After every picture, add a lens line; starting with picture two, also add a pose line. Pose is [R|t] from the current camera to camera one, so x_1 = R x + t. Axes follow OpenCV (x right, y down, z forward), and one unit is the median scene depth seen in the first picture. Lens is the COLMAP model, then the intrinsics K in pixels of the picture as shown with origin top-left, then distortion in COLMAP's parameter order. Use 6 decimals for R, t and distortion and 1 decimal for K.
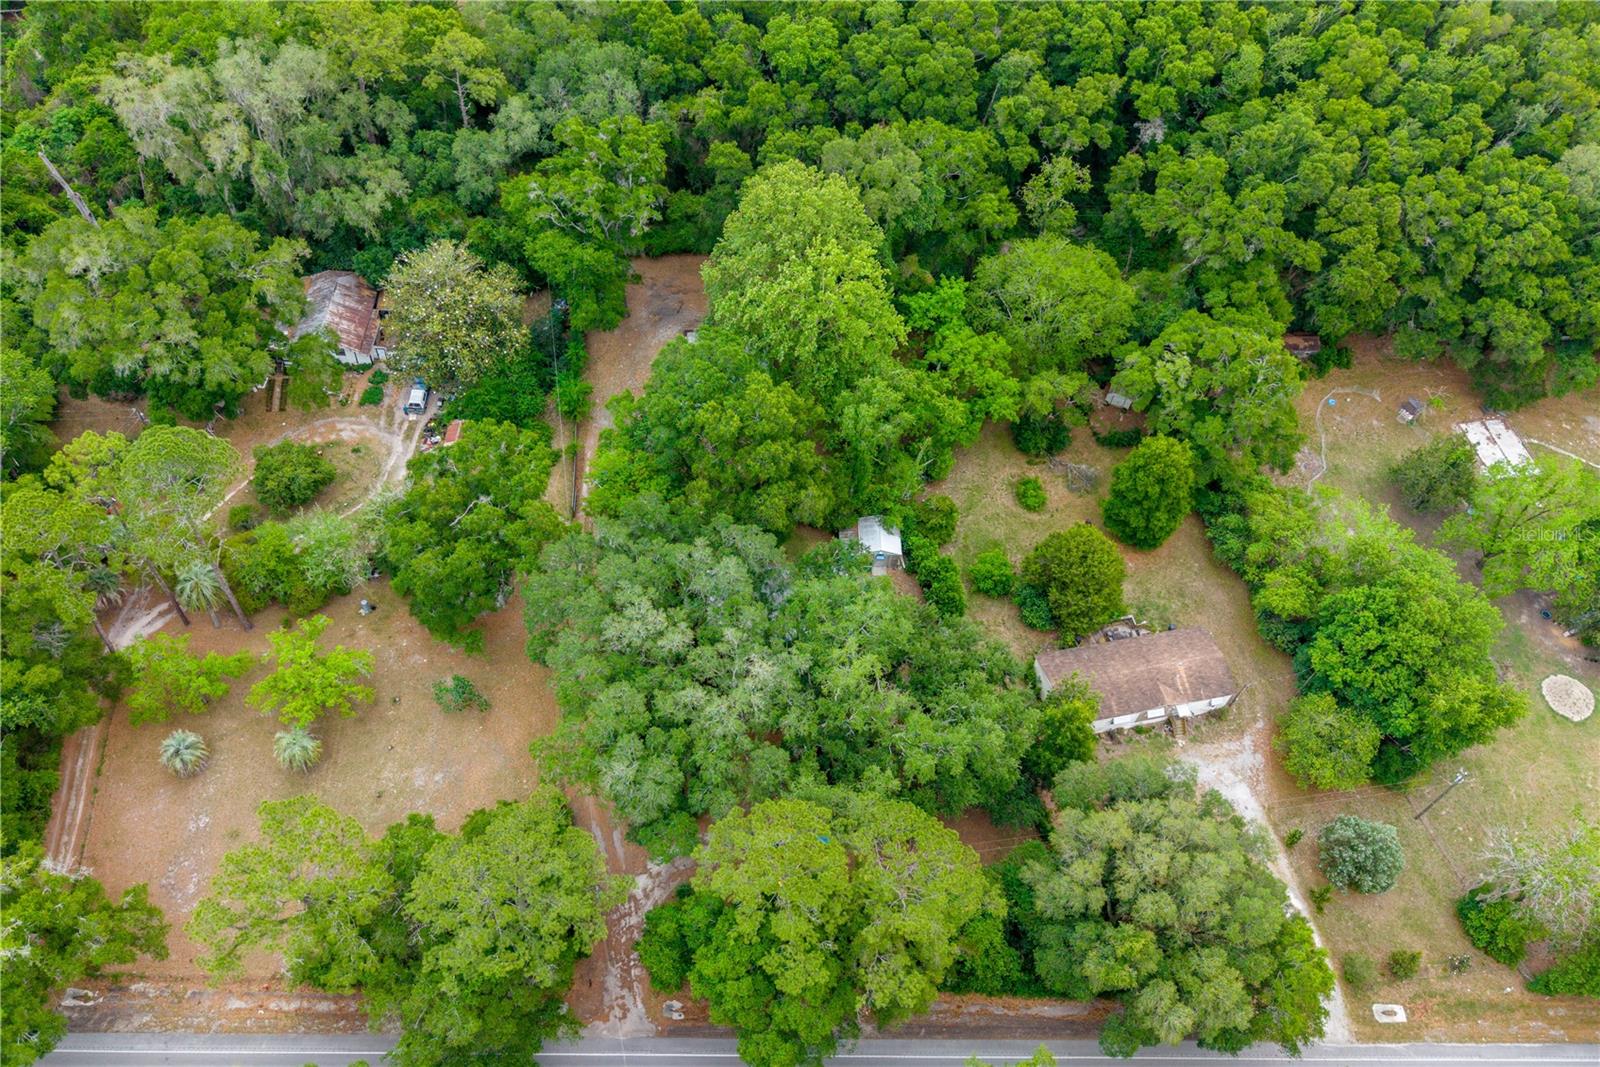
lens RADIAL K [[1148.4, 0, 798.3], [0, 1148.4, 560.0], [0, 0, 1]] dist [0.000058, -0.003917]
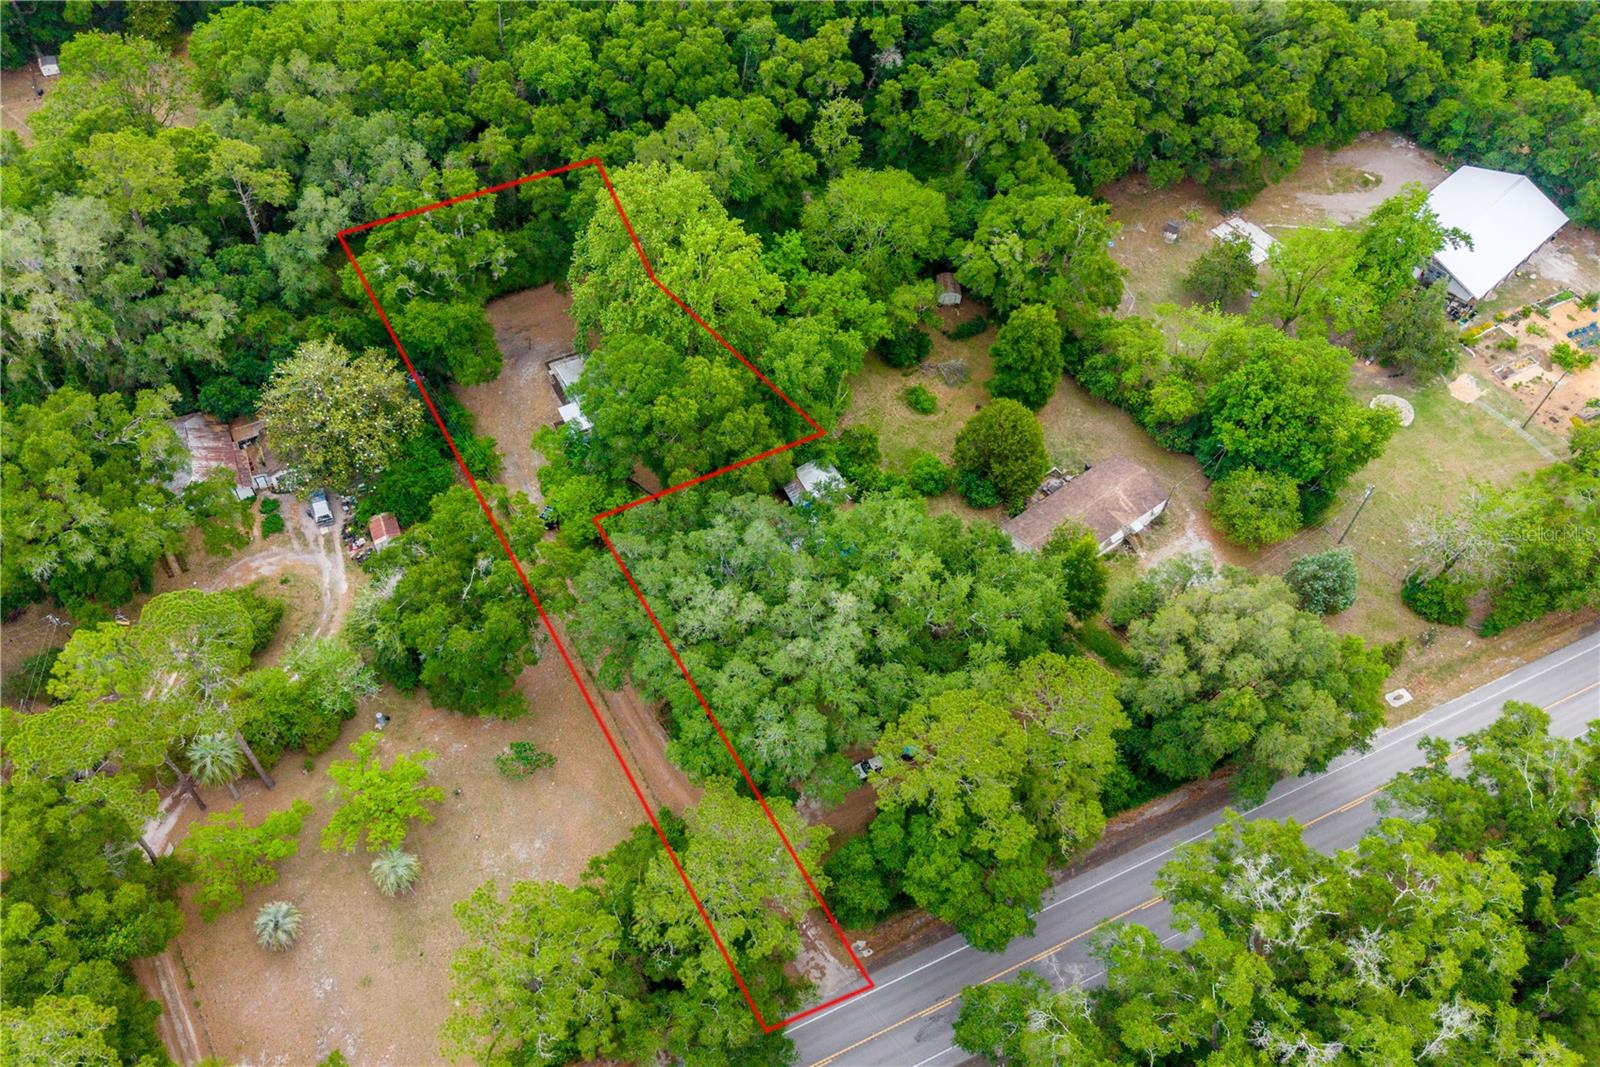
lens RADIAL K [[1123.3, 0, 800.0], [0, 1123.3, 533.5], [0, 0, 1]] dist [0.027865, -0.065769]
pose [[0.911914, -0.348236, 0.217128, -0.182588], [0.353586, 0.935282, 0.015006, 0.004581], [-0.208302, 0.063089, 0.976028, -0.002460]]
